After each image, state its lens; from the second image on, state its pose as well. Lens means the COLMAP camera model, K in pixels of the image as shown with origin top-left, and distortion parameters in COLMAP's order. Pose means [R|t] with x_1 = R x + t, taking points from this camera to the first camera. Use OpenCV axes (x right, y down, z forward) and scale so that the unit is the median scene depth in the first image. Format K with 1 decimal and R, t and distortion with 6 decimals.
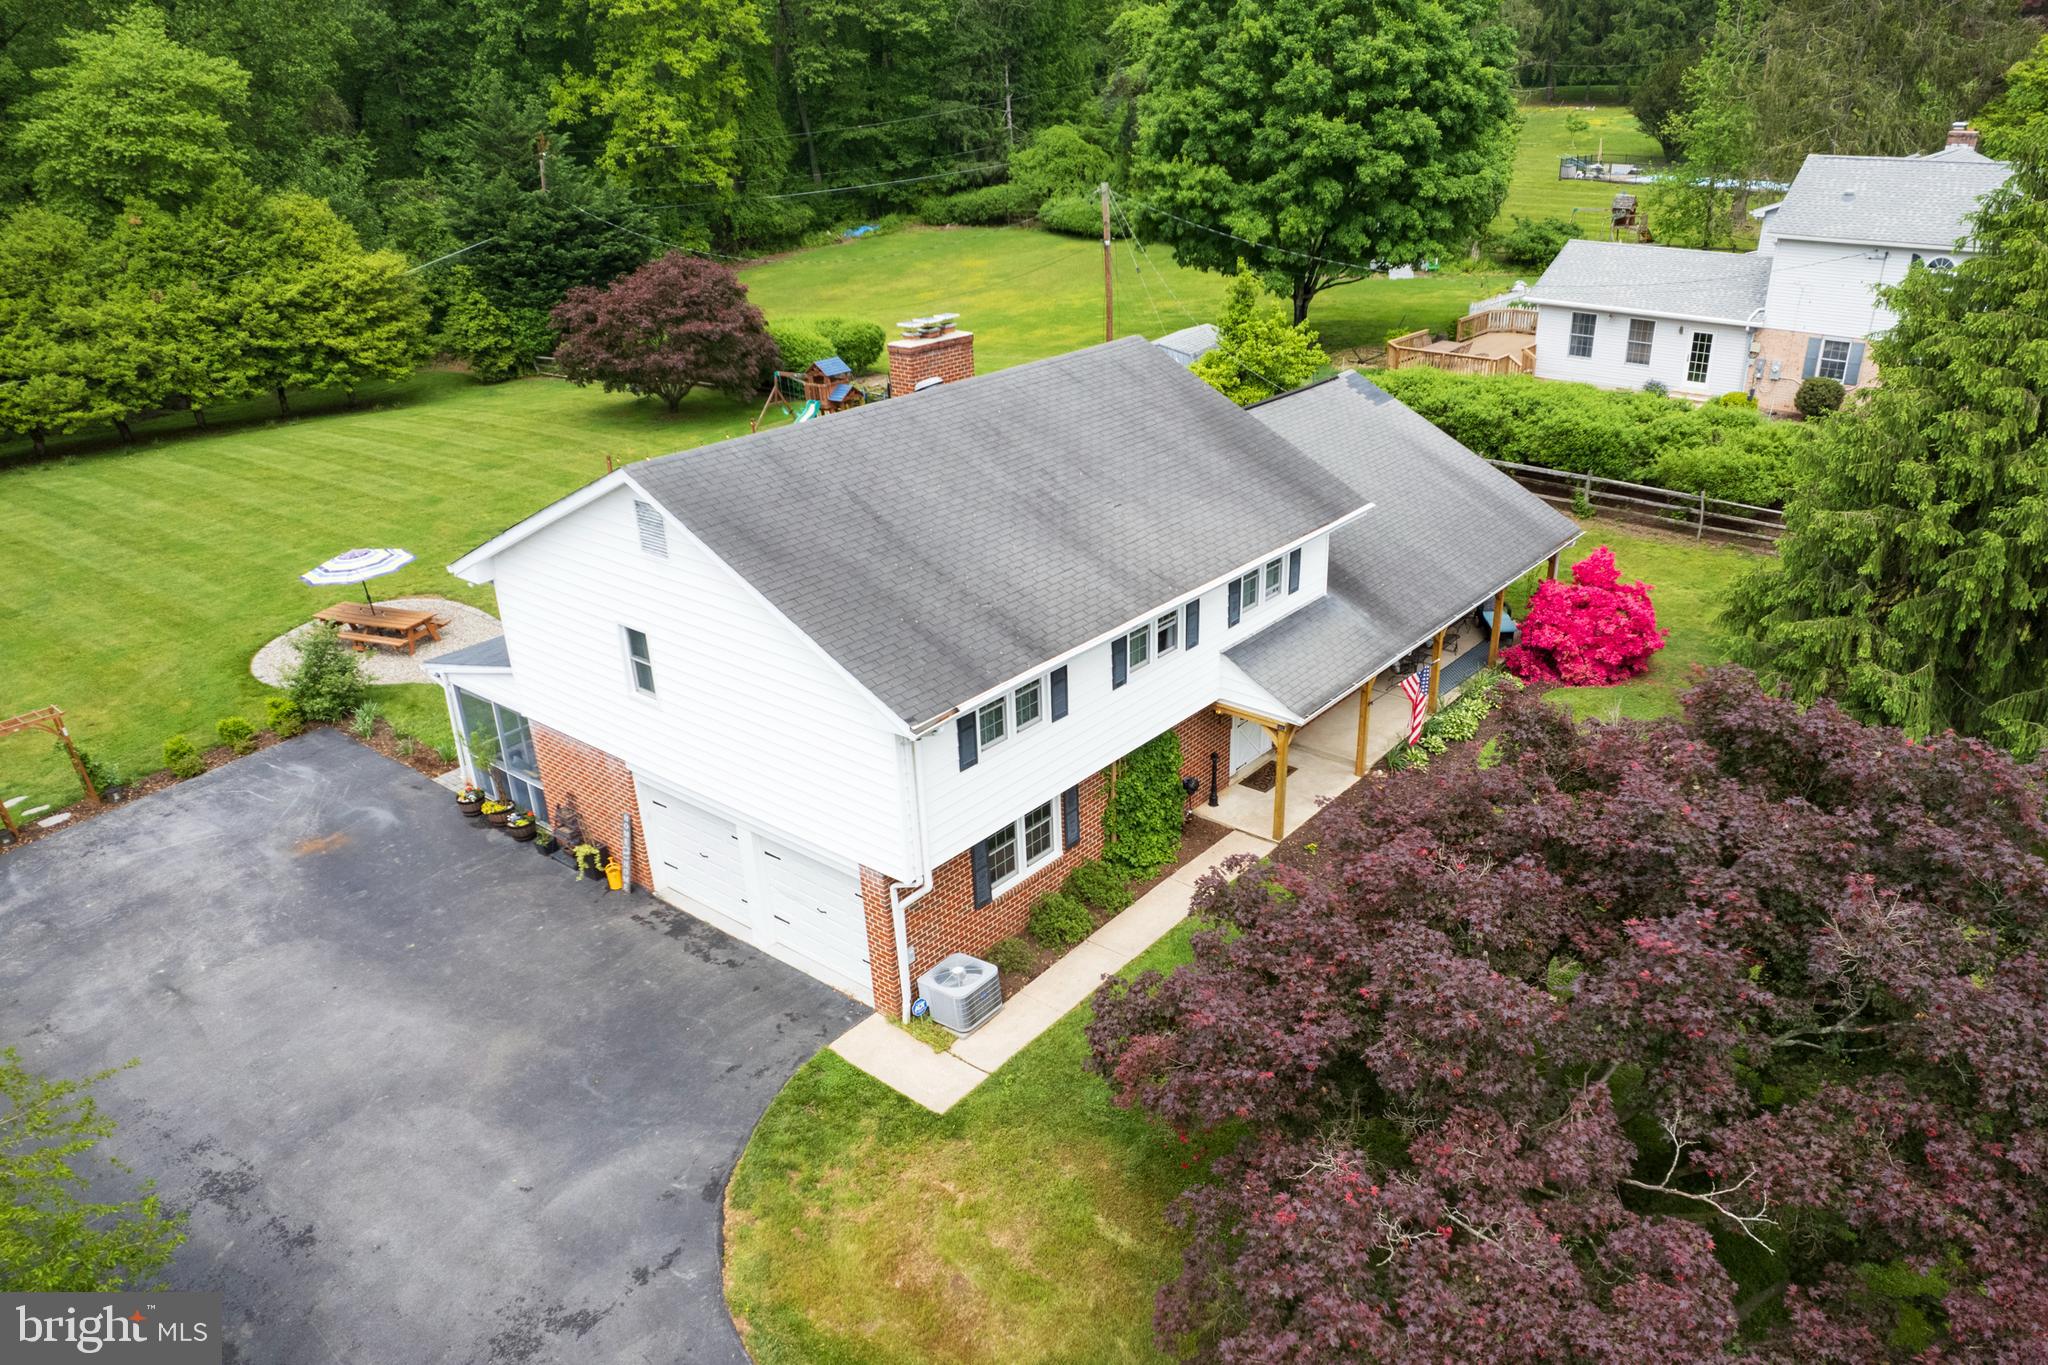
lens RADIAL K [[1446.9, 0, 1131.9], [0, 1446.9, 747.6], [0, 0, 1]] dist [-0.084977, 0.089128]
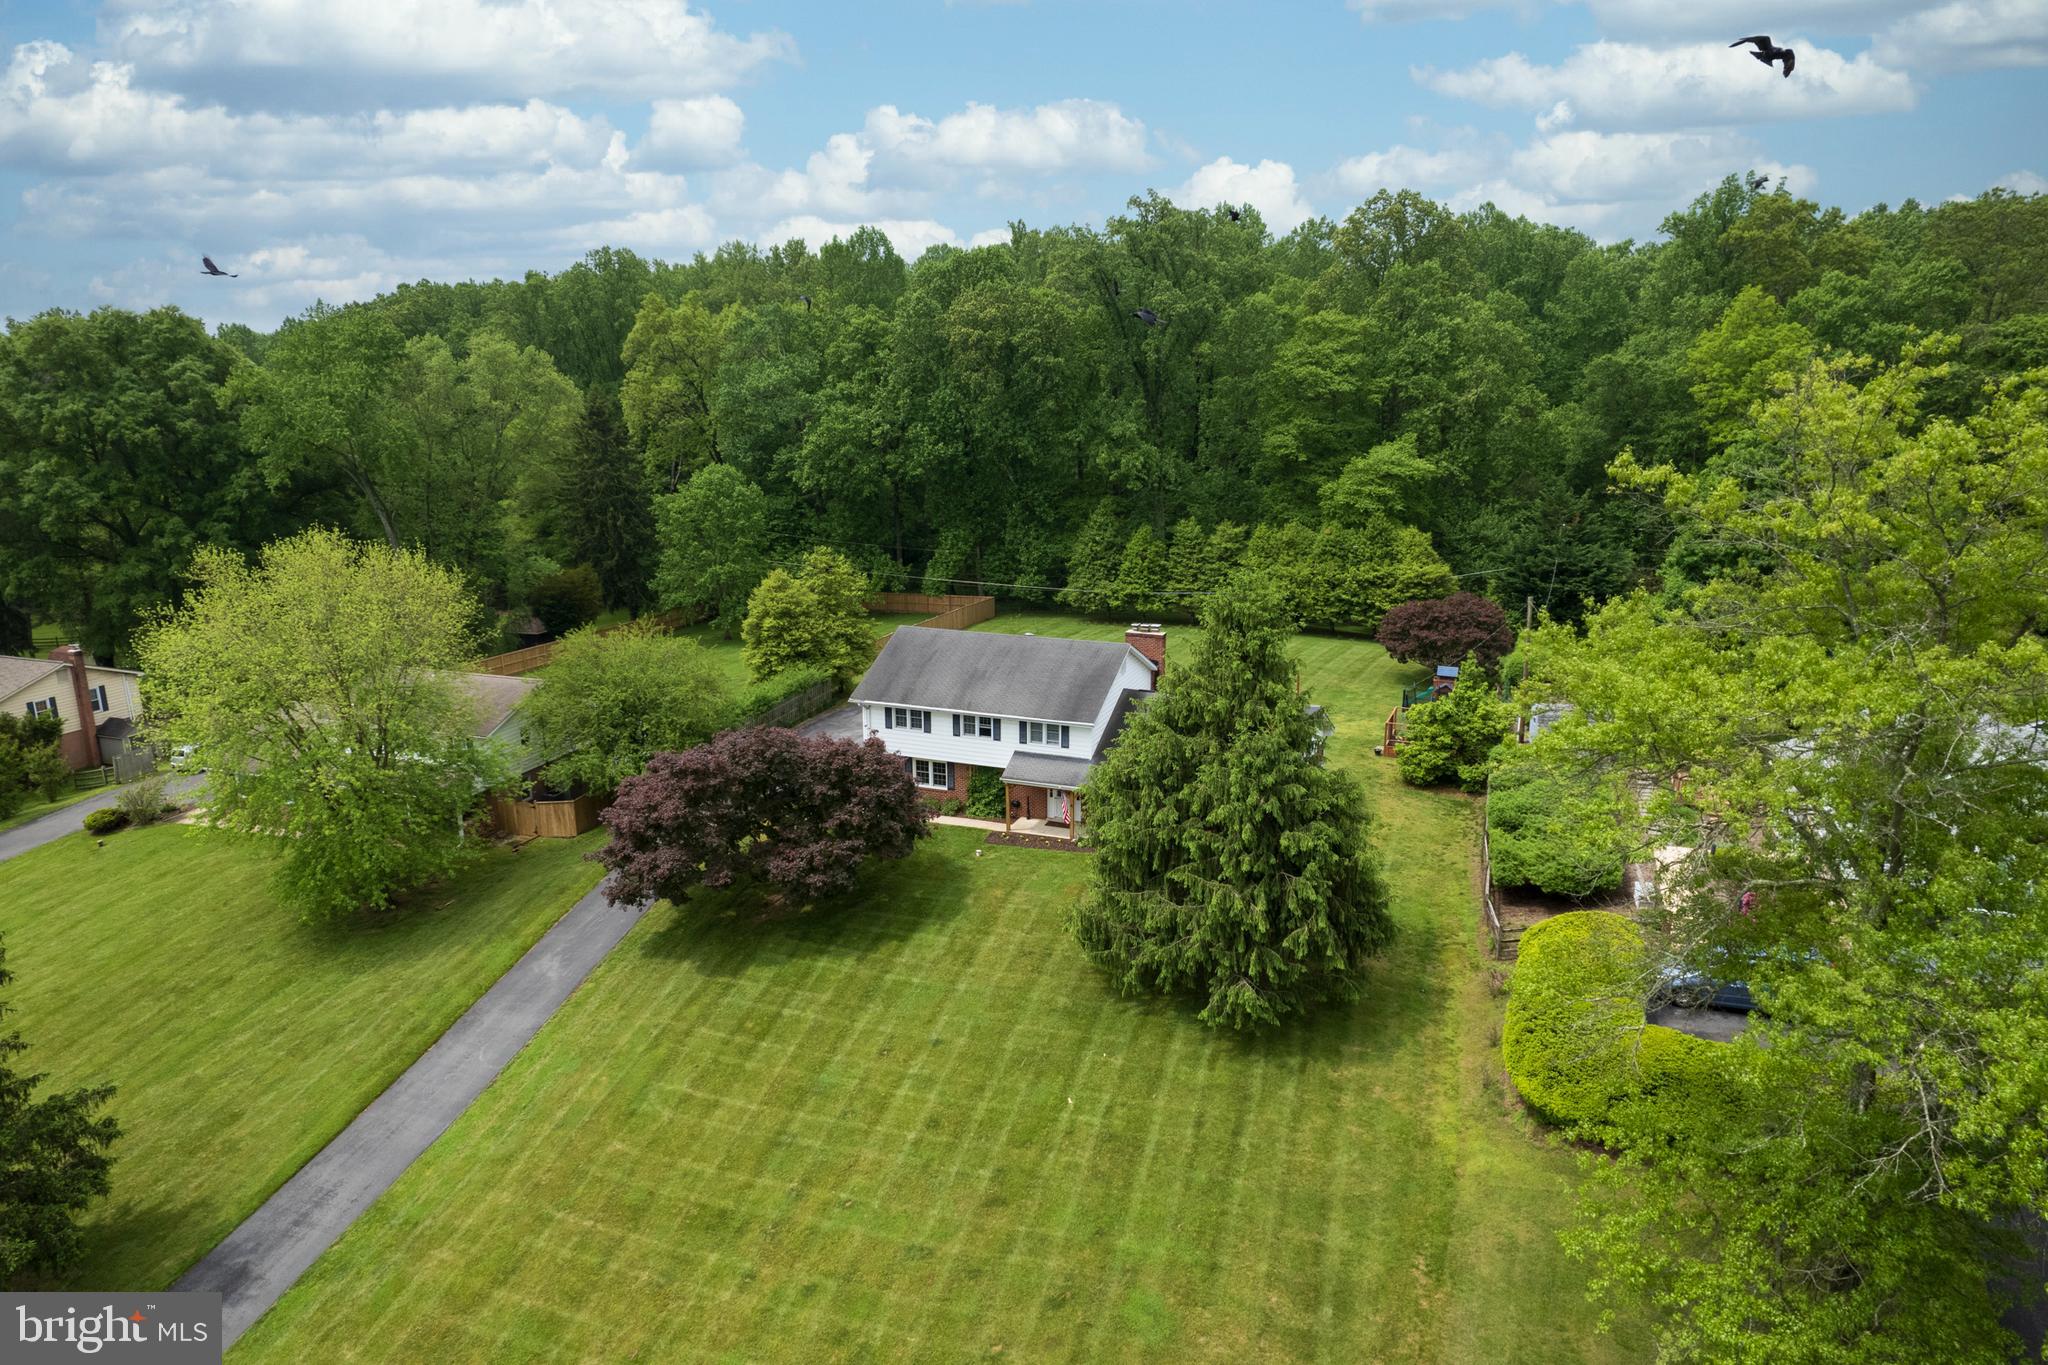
lens RADIAL K [[1301.5, 0, 1035.2], [0, 1301.5, 687.7], [0, 0, 1]] dist [-0.073454, 0.059702]
pose [[0.270407, 0.240256, -0.932286, 1.125282], [-0.426944, 0.897860, 0.107550, -0.219949], [0.862901, 0.368951, 0.345363, 0.088333]]
